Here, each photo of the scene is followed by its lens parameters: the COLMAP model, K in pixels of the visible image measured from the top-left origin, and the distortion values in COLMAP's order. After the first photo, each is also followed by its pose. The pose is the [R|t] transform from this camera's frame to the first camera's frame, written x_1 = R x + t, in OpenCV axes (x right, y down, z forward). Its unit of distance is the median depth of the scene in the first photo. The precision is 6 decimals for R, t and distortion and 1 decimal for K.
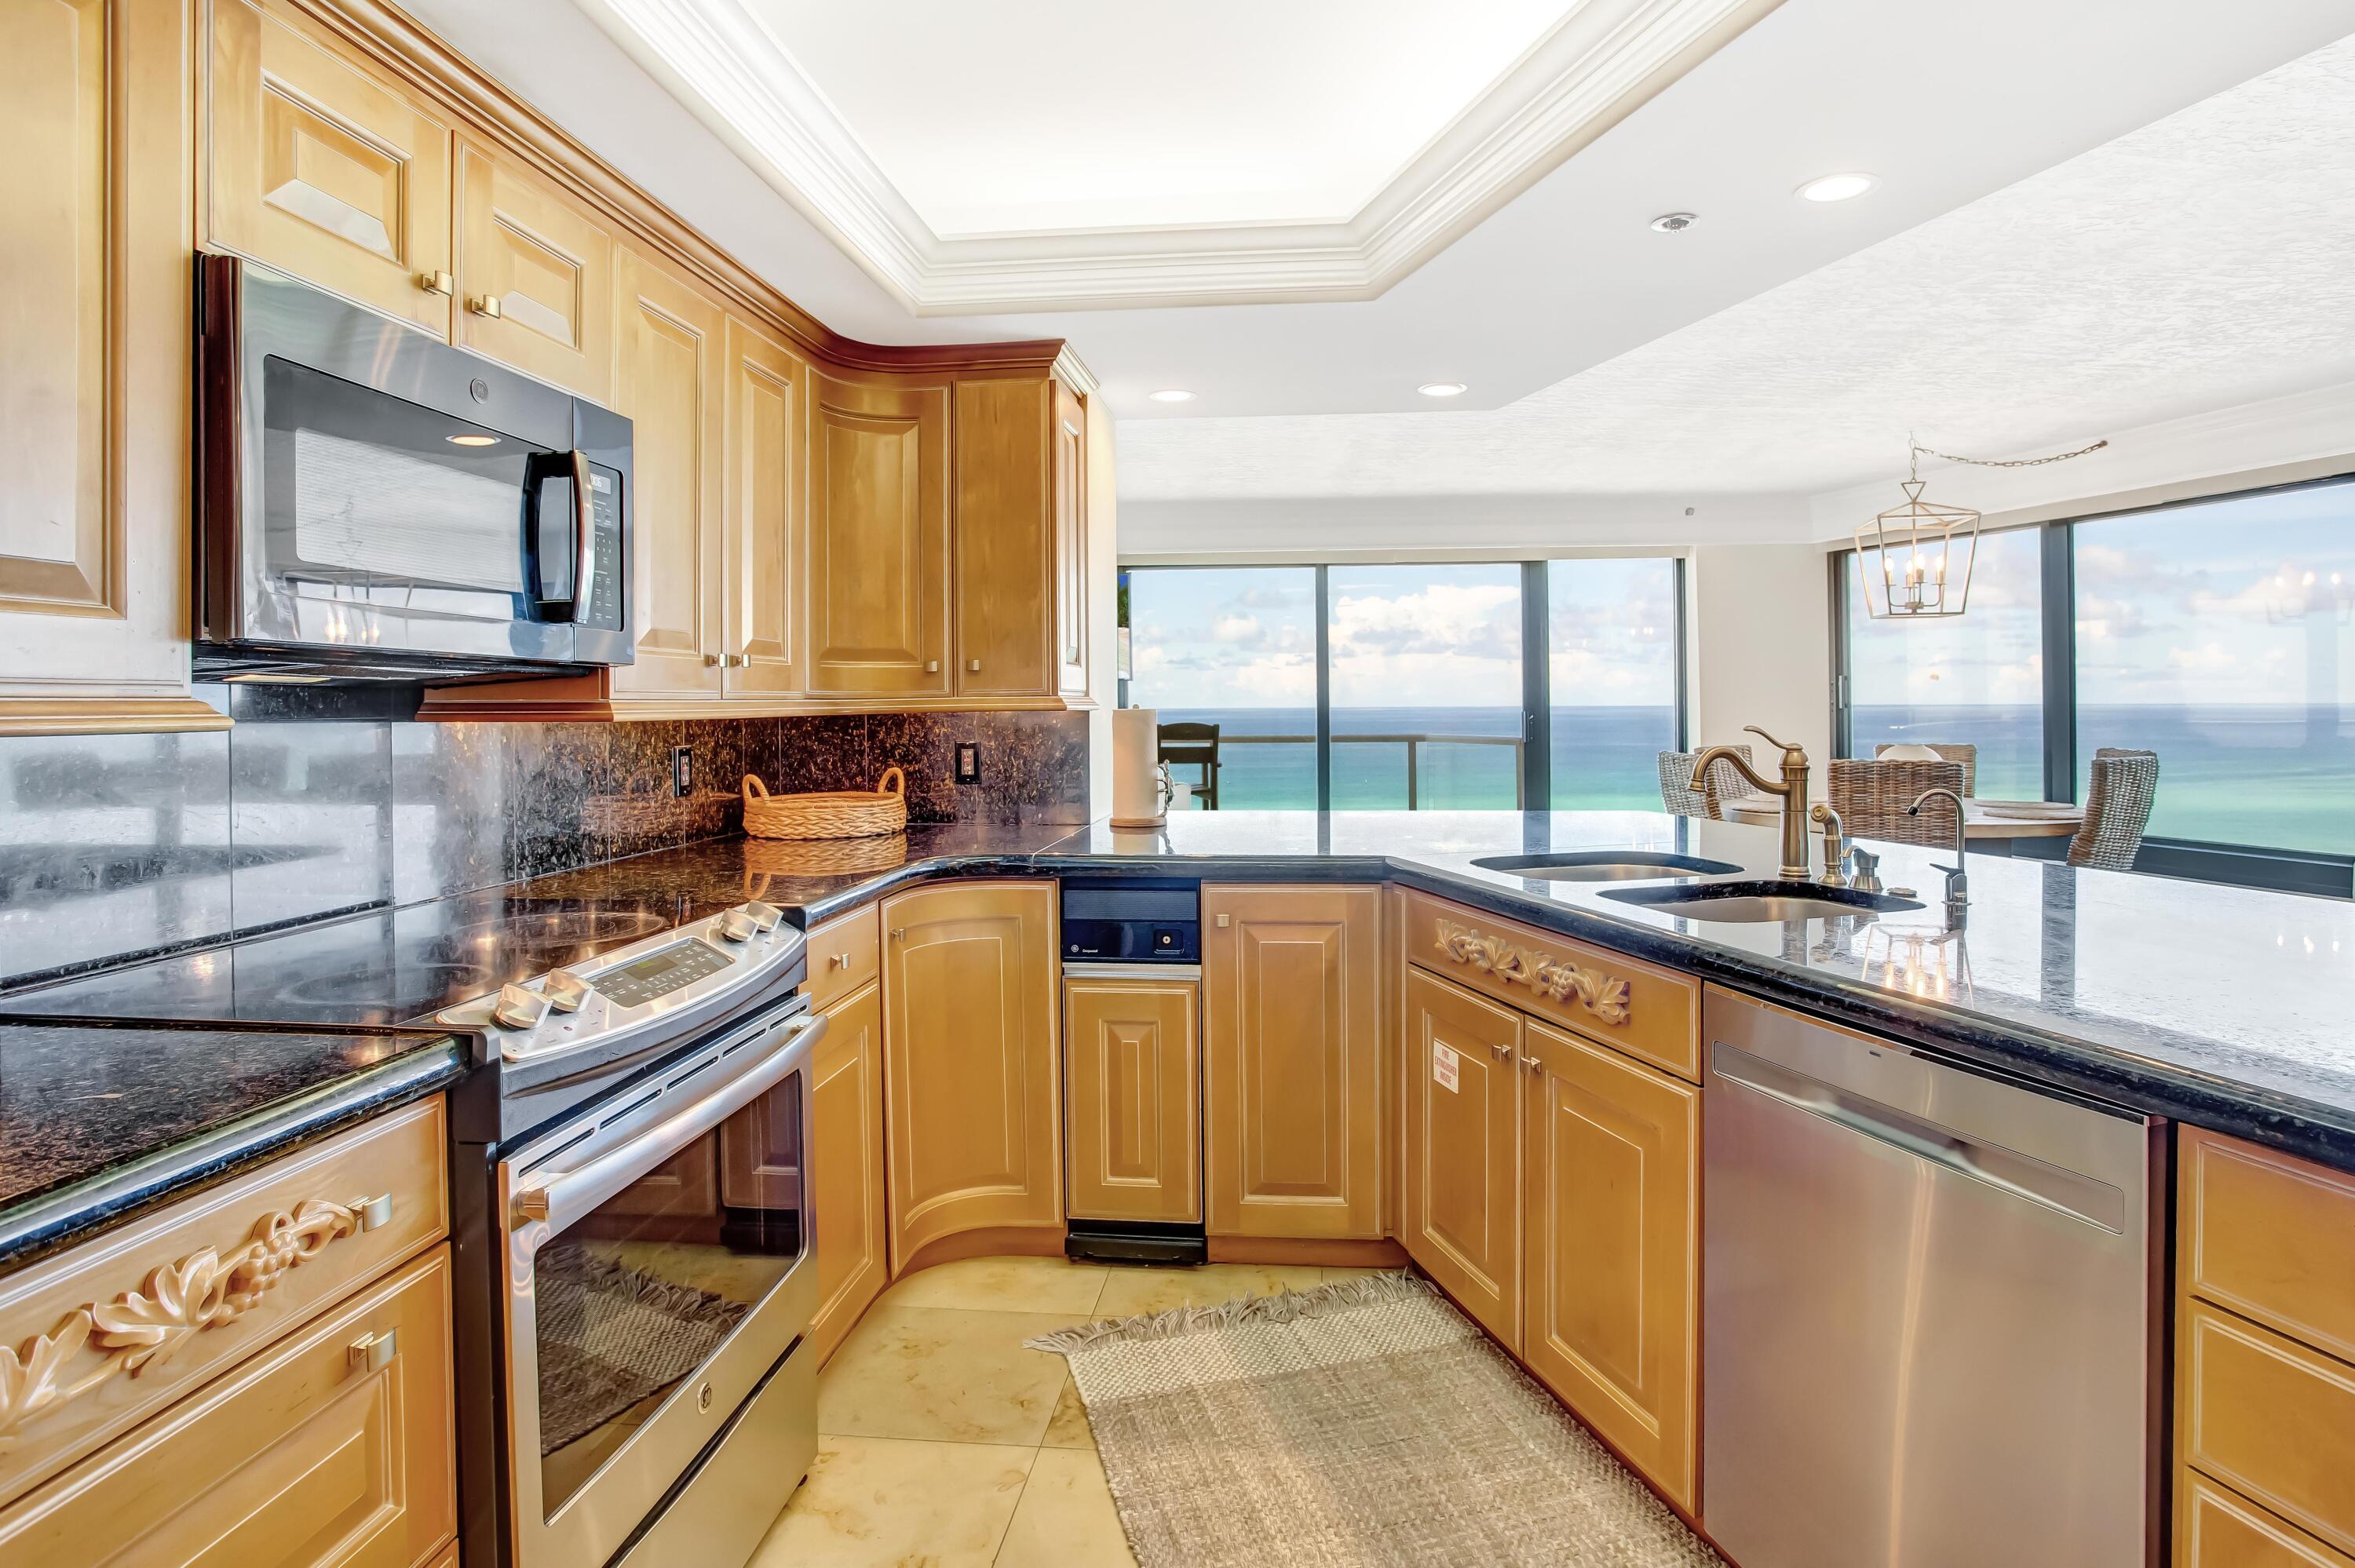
lens RADIAL K [[1341.6, 0, 1177.5], [0, 1341.6, 784.0], [0, 0, 1]] dist [-0.100480, 0.038078]
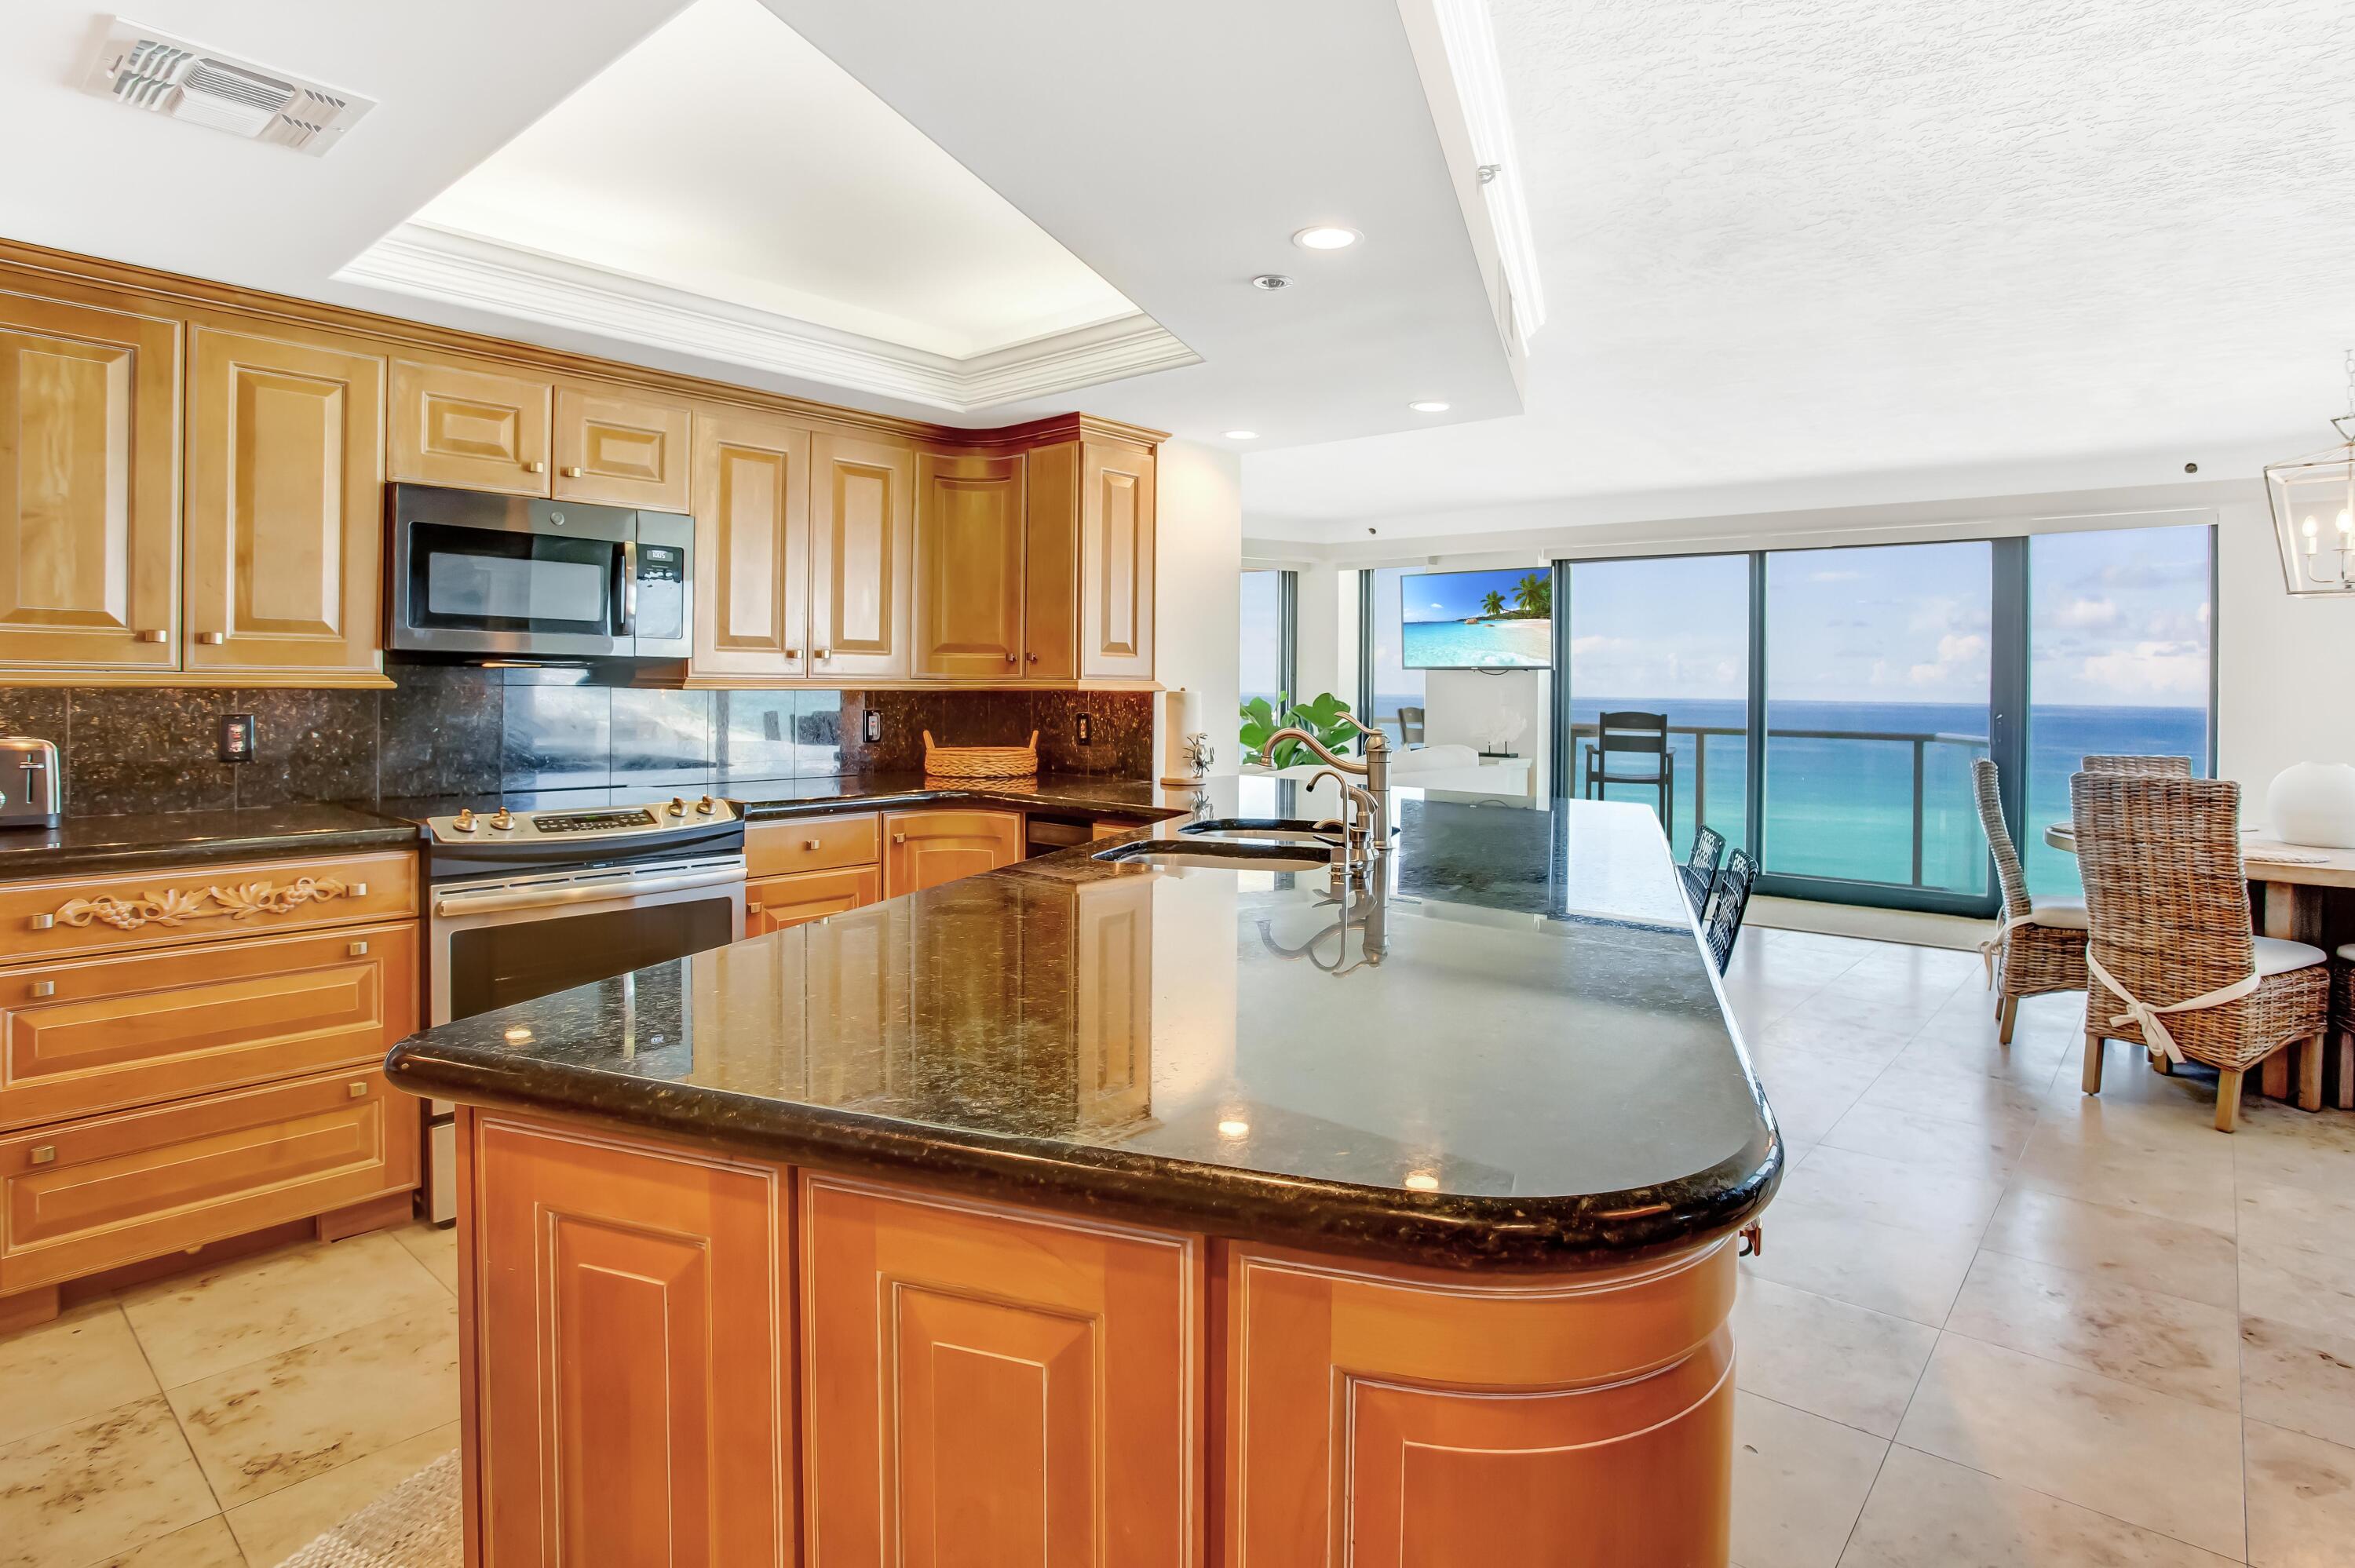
lens RADIAL K [[1341.6, 0, 1177.5], [0, 1341.6, 784.0], [0, 0, 1]] dist [-0.100480, 0.038078]
pose [[0.795965, 0.060444, -0.602317, 0.710809], [-0.053056, 0.998139, 0.030052, -0.006399], [0.603013, 0.008036, 0.797691, -0.001561]]
